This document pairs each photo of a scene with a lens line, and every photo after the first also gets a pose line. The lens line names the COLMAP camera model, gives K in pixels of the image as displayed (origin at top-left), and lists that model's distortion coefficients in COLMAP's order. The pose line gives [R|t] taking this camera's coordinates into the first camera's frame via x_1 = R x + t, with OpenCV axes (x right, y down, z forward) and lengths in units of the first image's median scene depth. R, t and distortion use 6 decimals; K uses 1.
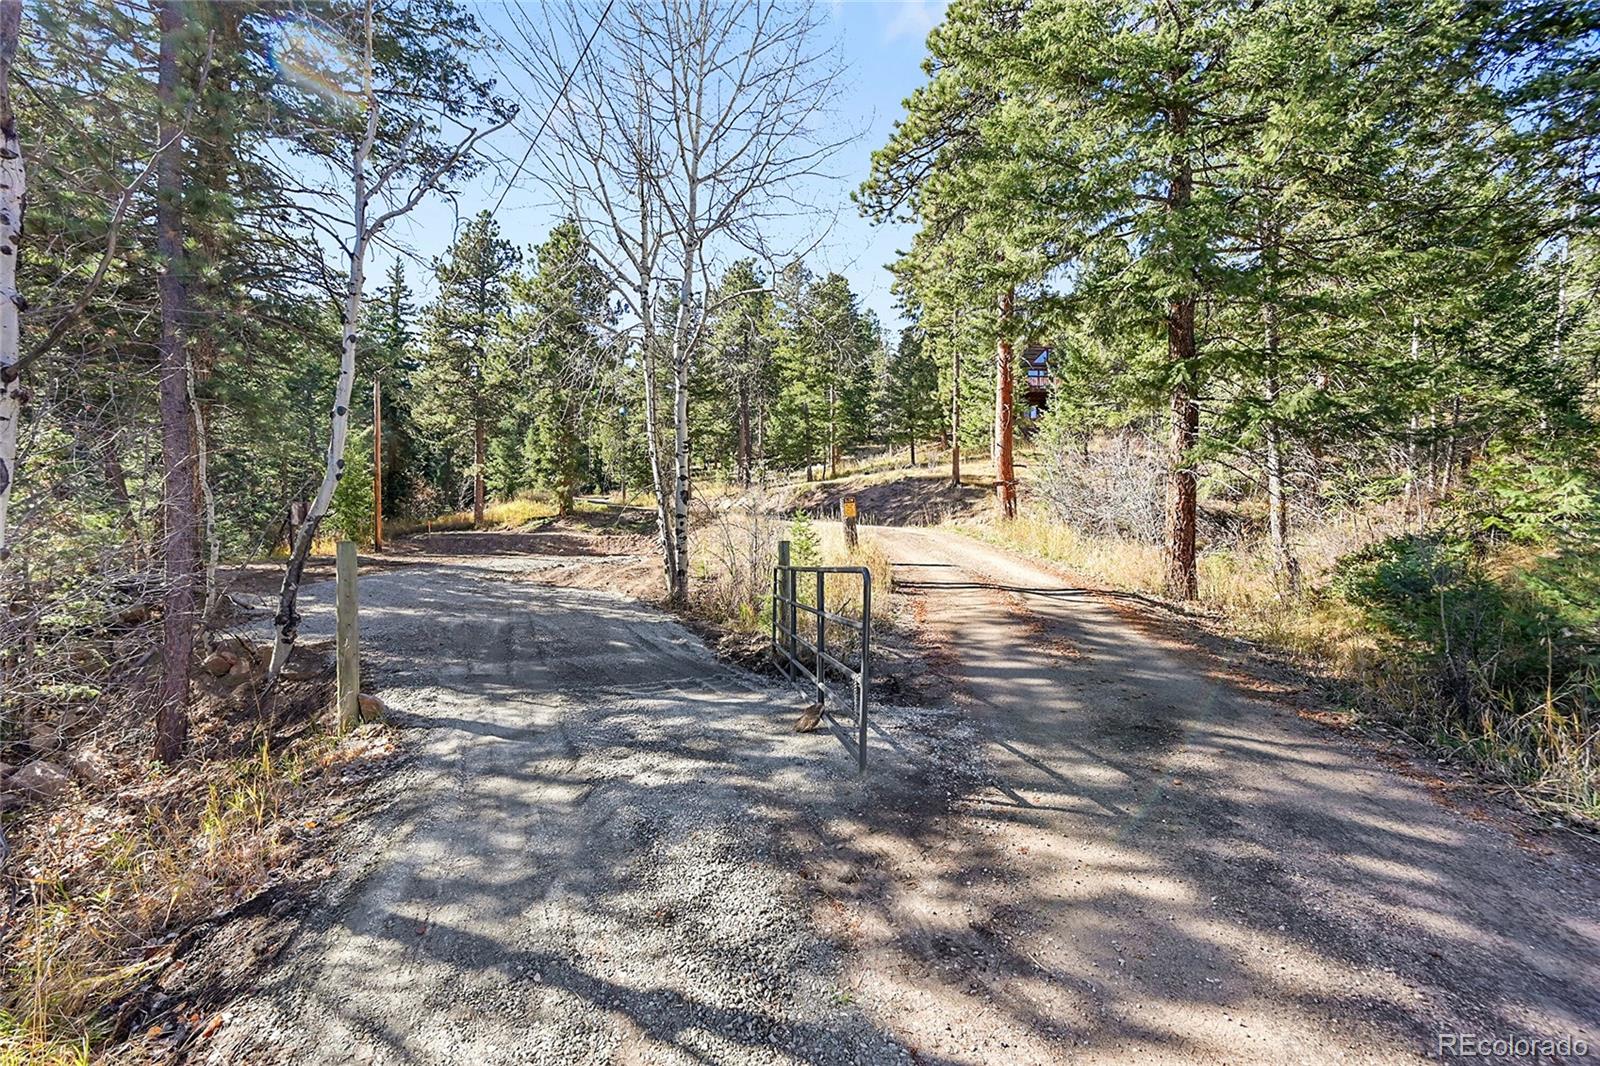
lens RADIAL K [[634.9, 0, 791.2], [0, 634.9, 528.3], [0, 0, 1]] dist [-0.000012, 0.000122]
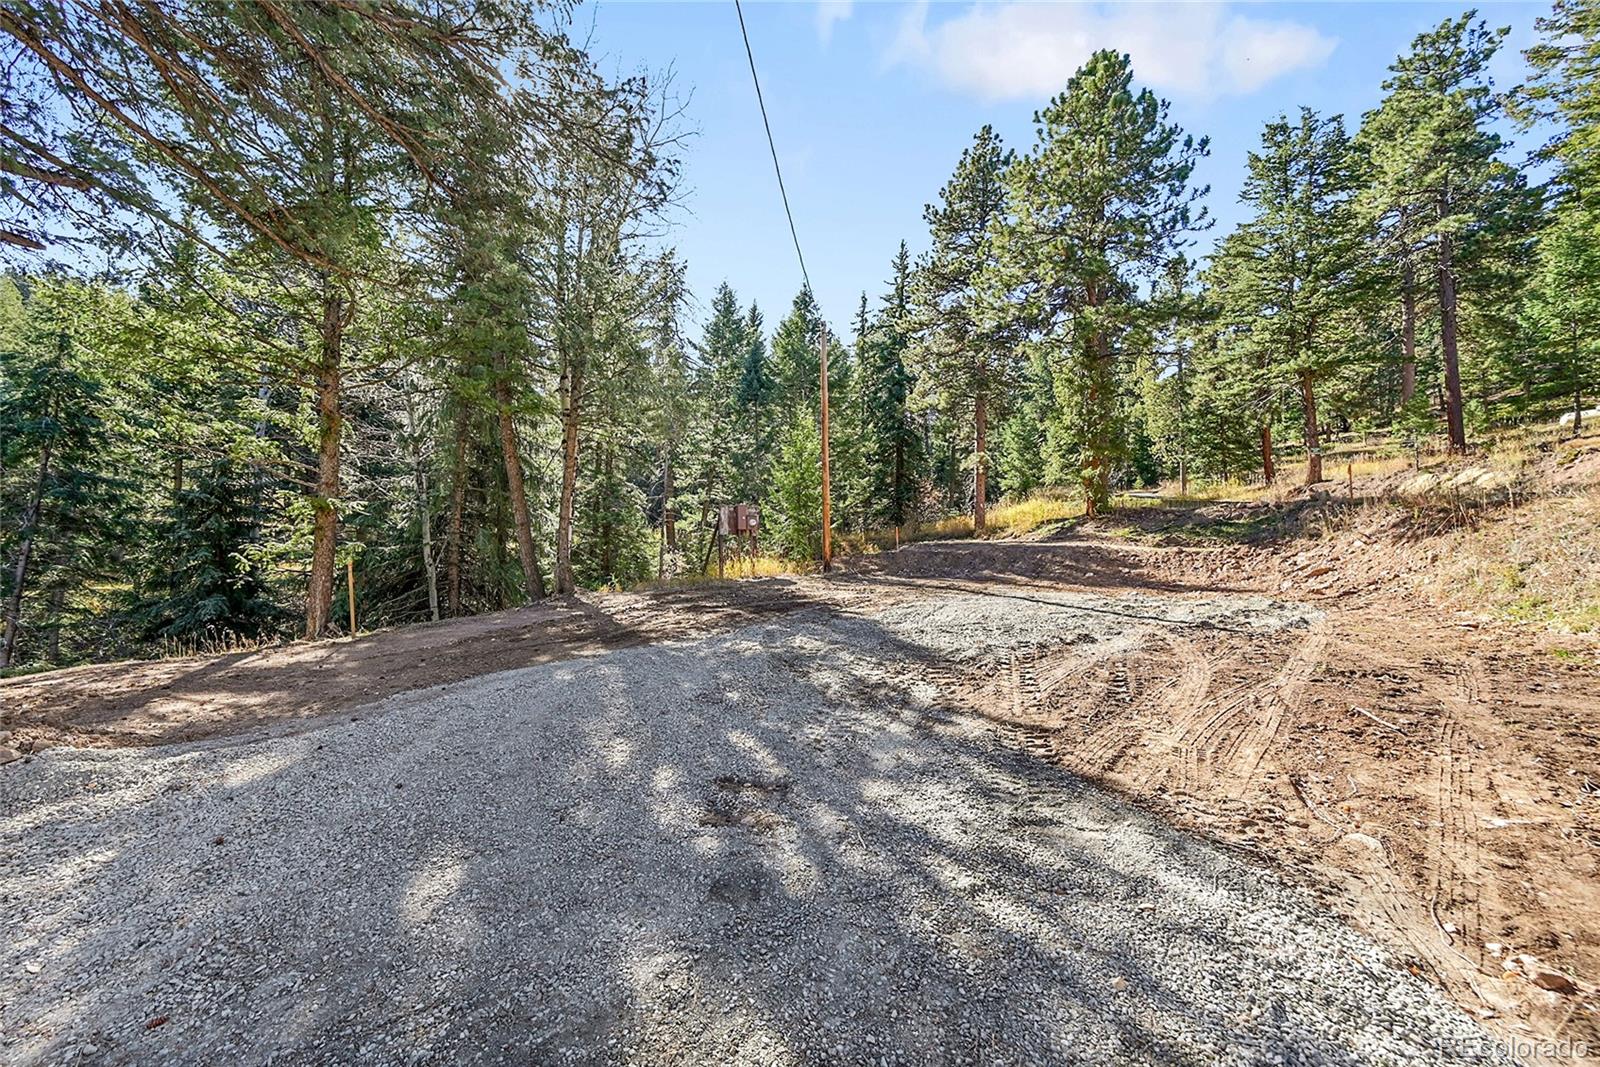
lens RADIAL K [[634.6, 0, 795.3], [0, 634.6, 538.9], [0, 0, 1]] dist [-0.002795, -0.000155]
pose [[0.707957, -0.005994, -0.706230, -0.117628], [0.011881, 0.999924, 0.003424, -0.001810], [0.706156, -0.010815, 0.707974, 0.329479]]
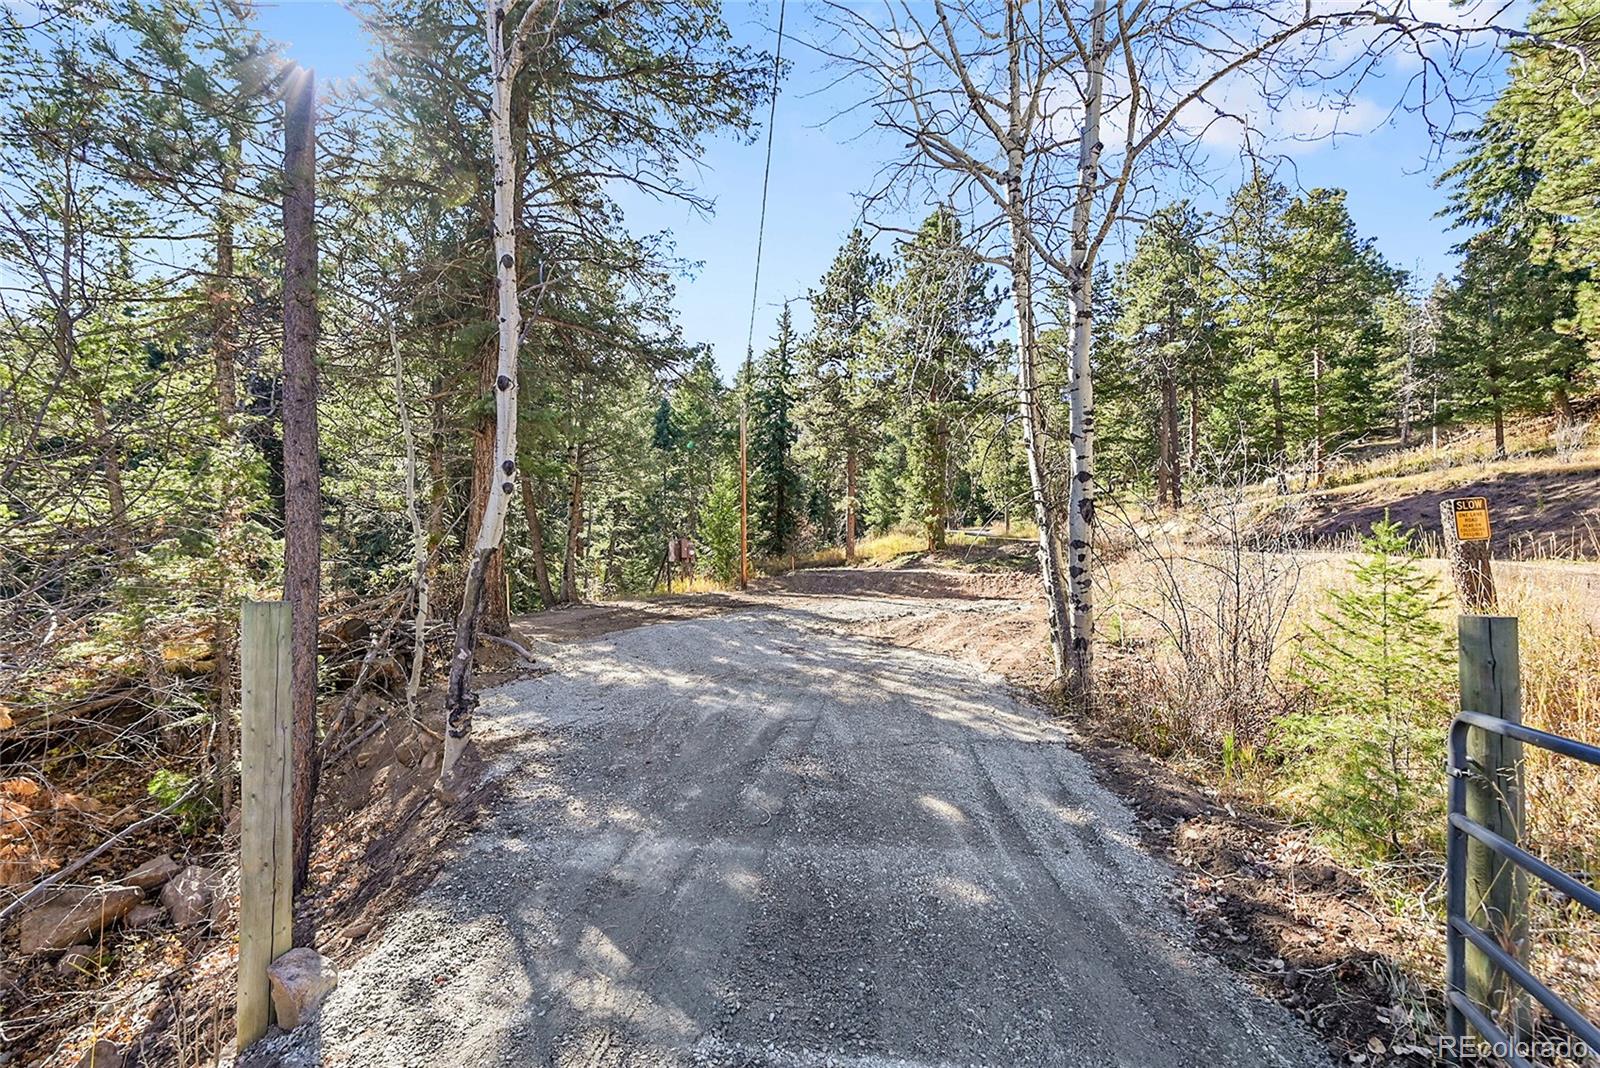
lens RADIAL K [[663.9, 0, 786.1], [0, 663.9, 563.8], [0, 0, 1]] dist [0.000998, 0.000156]
pose [[0.832472, -0.002271, -0.554062, -0.023565], [0.002305, 0.999997, -0.000635, -0.000770], [0.554062, -0.000749, 0.832475, 0.133932]]
